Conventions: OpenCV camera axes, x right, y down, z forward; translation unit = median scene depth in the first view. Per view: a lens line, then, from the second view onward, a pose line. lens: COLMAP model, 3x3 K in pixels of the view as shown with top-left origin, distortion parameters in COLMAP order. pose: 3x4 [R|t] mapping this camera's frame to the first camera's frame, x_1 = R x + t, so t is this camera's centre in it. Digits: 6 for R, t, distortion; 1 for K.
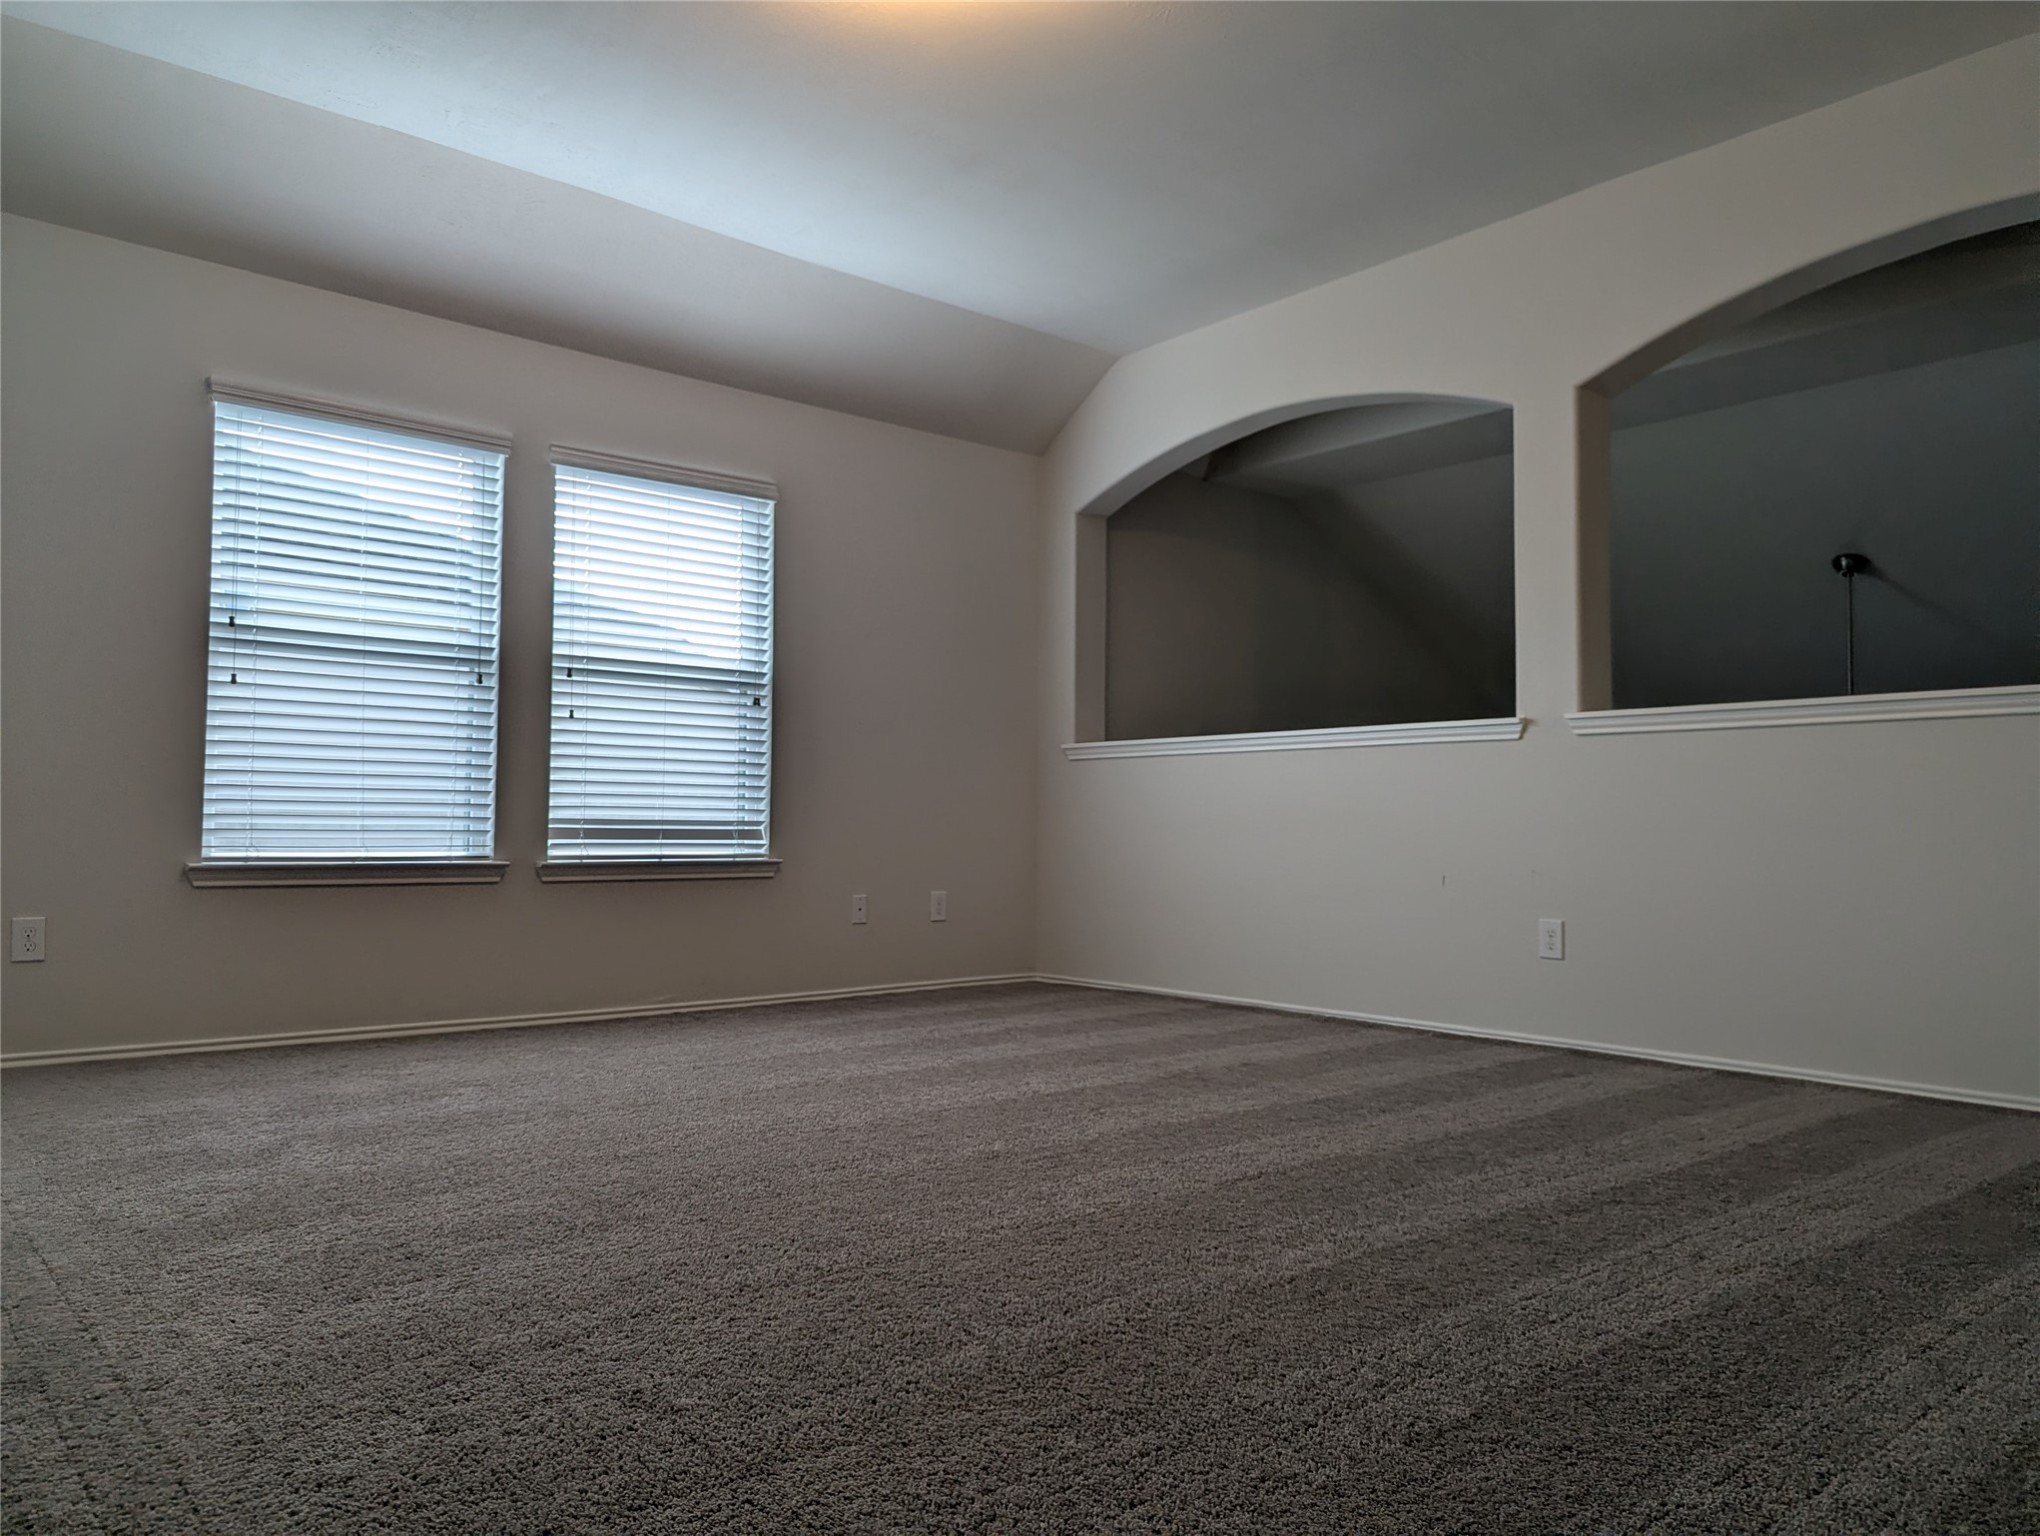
lens RADIAL K [[1439.6, 0, 1012.6], [0, 1439.6, 774.9], [0, 0, 1]] dist [0.063400, -0.069198]
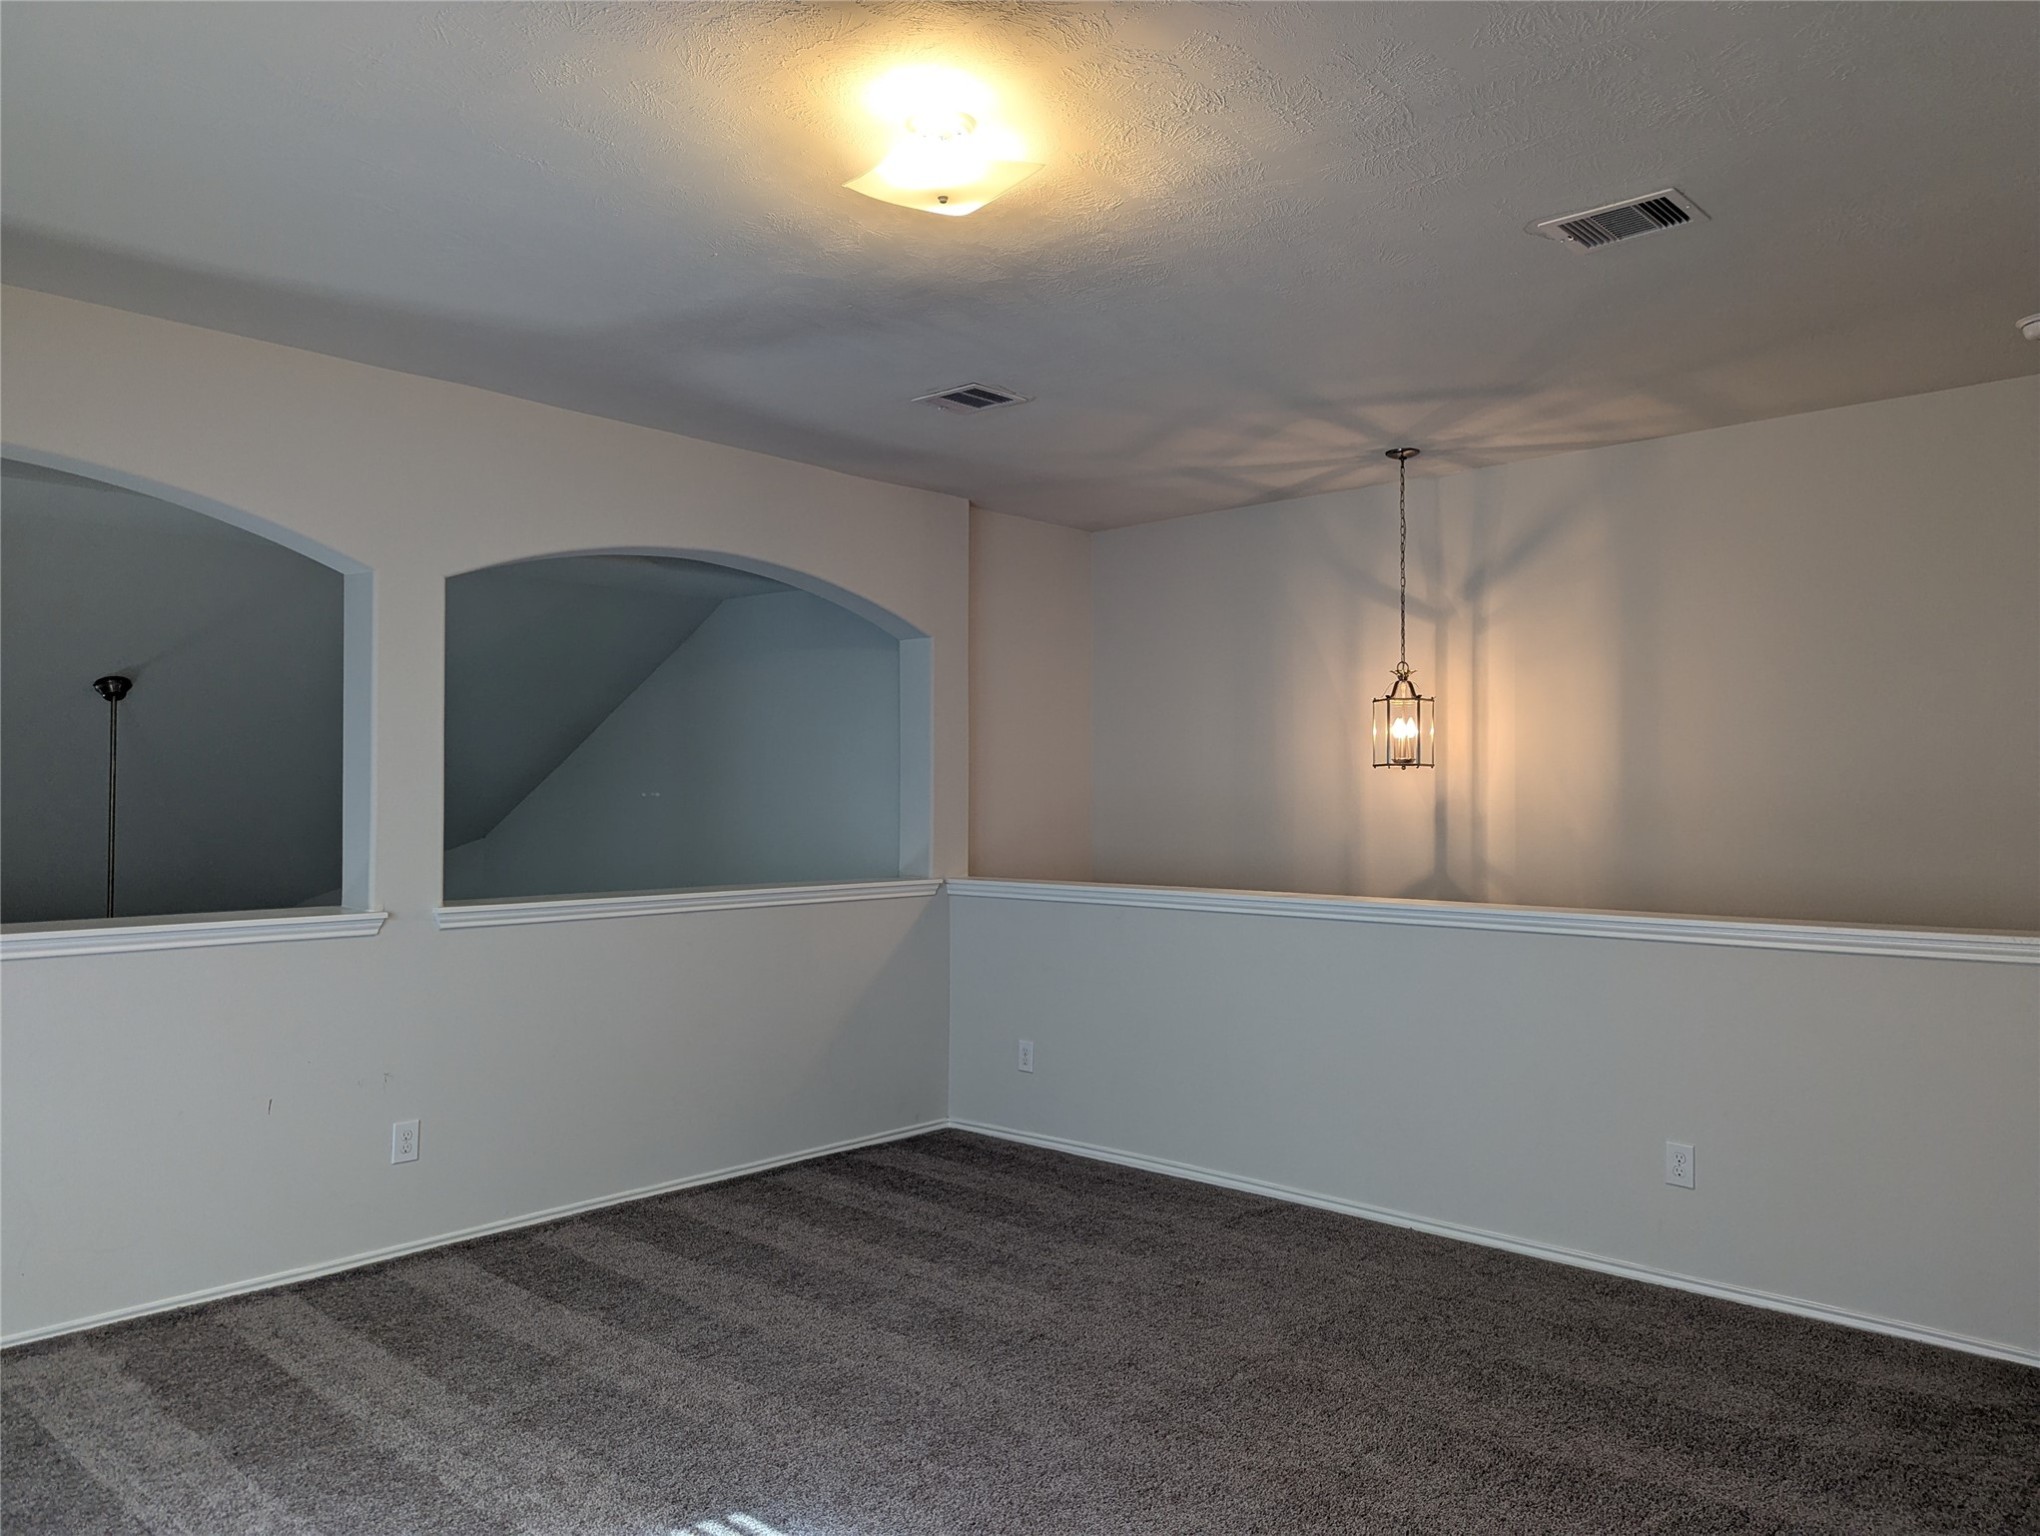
lens RADIAL K [[1439.6, 0, 1012.6], [0, 1439.6, 774.9], [0, 0, 1]] dist [0.063400, -0.069198]
pose [[-0.121483, 0.006251, 0.992574, -0.622198], [-0.040293, 0.999125, -0.011223, -0.132307], [-0.991775, -0.041357, -0.121125, 0.693206]]
